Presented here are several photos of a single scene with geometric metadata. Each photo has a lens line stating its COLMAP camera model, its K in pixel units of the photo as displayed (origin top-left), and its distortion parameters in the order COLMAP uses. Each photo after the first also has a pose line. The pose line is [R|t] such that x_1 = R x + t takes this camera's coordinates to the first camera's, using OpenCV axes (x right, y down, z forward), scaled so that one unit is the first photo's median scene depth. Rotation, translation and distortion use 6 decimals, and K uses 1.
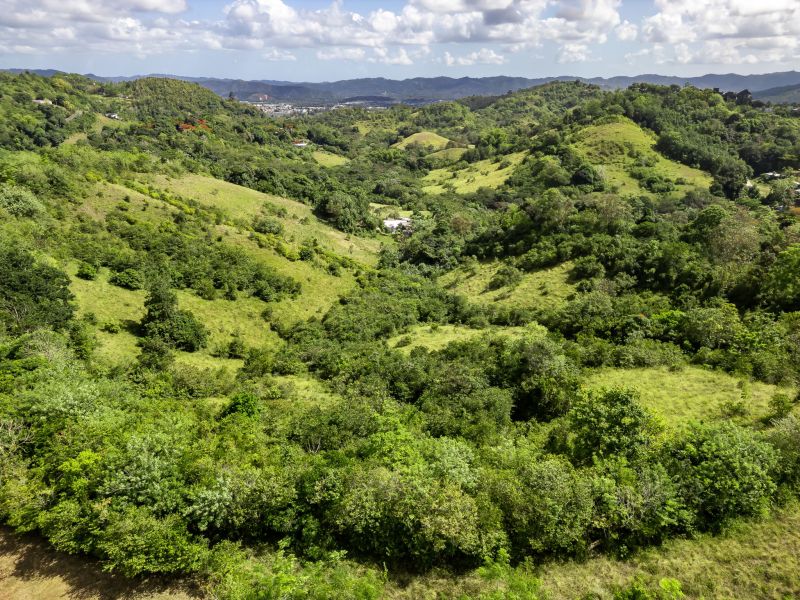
lens RADIAL K [[559.0, 0, 401.9], [0, 559.0, 302.3], [0, 0, 1]] dist [0.061684, -0.055433]
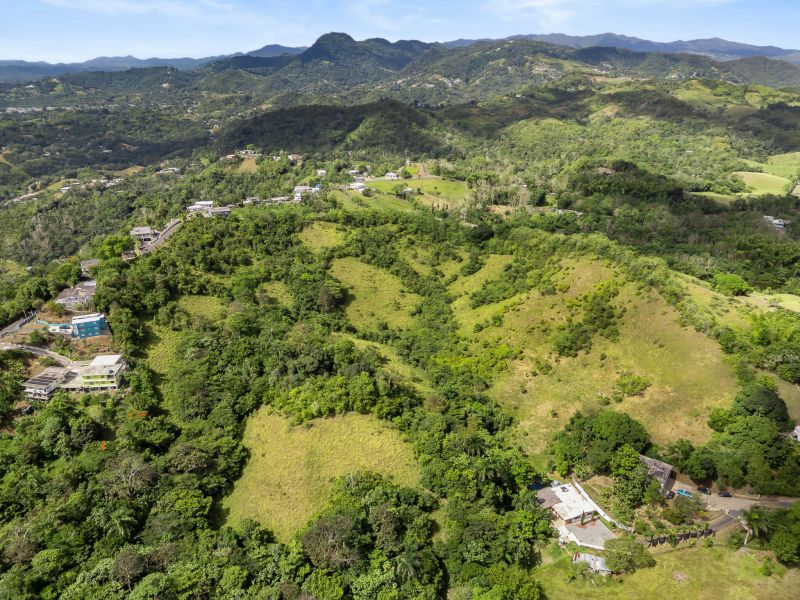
lens RADIAL K [[559.0, 0, 398.9], [0, 559.0, 301.2], [0, 0, 1]] dist [0.061684, -0.055433]
pose [[-0.953706, 0.097711, -0.284424, 0.444197], [-0.126429, 0.727853, 0.673978, -0.956563], [0.272874, 0.678736, -0.681804, 1.629594]]
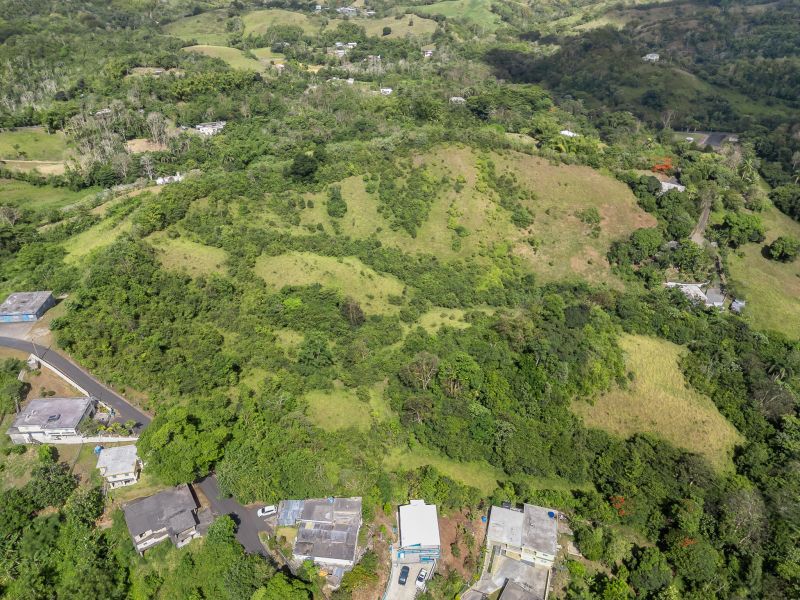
lens RADIAL K [[559.0, 0, 396.5], [0, 559.0, 296.5], [0, 0, 1]] dist [0.061684, -0.055433]
pose [[-0.066405, 0.536248, -0.841444, 1.080355], [-0.370390, 0.769803, 0.519822, -0.588267], [0.926500, 0.346181, 0.147502, 0.544150]]
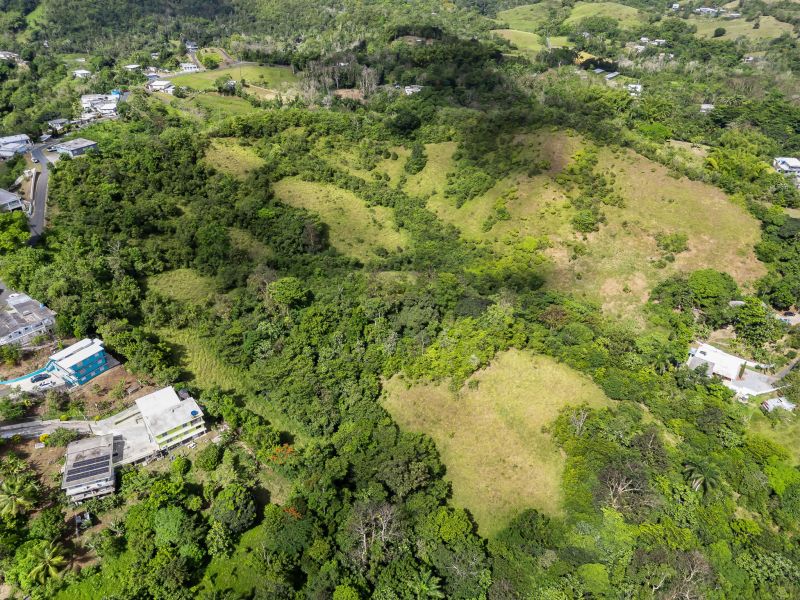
lens RADIAL K [[559.0, 0, 400.0], [0, 559.0, 297.8], [0, 0, 1]] dist [0.061684, -0.055433]
pose [[-0.658527, 0.399585, -0.637710, 0.869049], [-0.285603, 0.651296, 0.703025, -0.754600], [0.696256, 0.645093, -0.314774, 1.182827]]
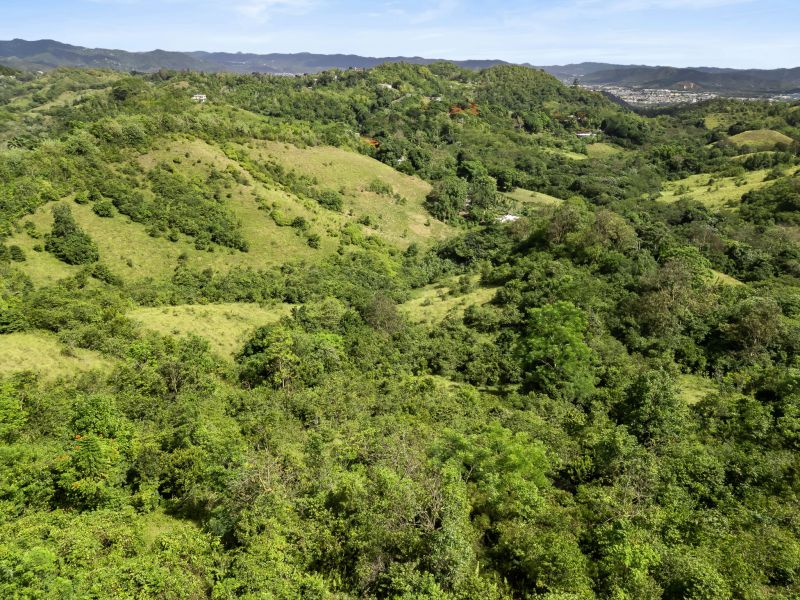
lens RADIAL K [[559.0, 0, 400.9], [0, 559.0, 301.5], [0, 0, 1]] dist [0.061684, -0.055433]
pose [[0.773647, 0.244578, -0.584510, 0.545828], [-0.234393, 0.967527, 0.094607, -0.072221], [0.588668, 0.063813, 0.805852, 0.203809]]
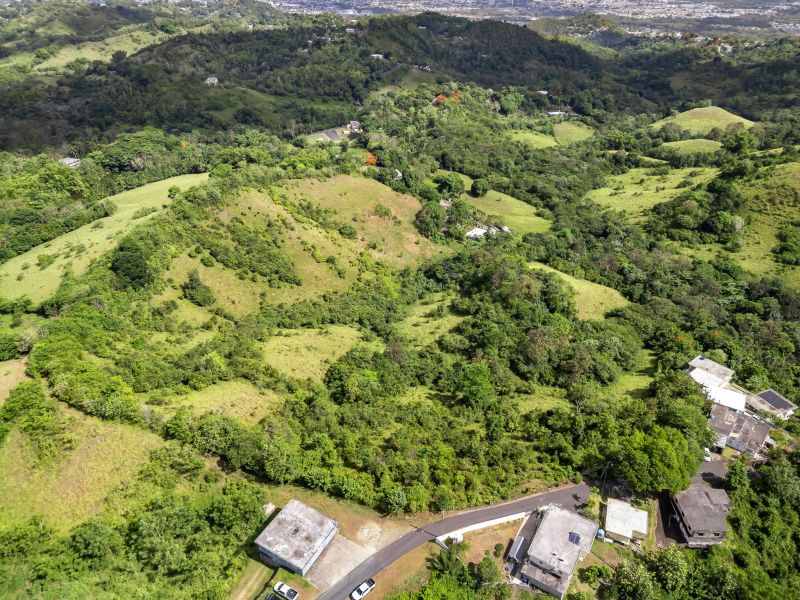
lens RADIAL K [[559.0, 0, 399.9], [0, 559.0, 300.3], [0, 0, 1]] dist [0.061684, -0.055433]
pose [[0.786142, 0.313175, -0.532825, 0.736605], [-0.224635, 0.947937, 0.225731, -0.318960], [0.575778, -0.057766, 0.815563, -0.179474]]
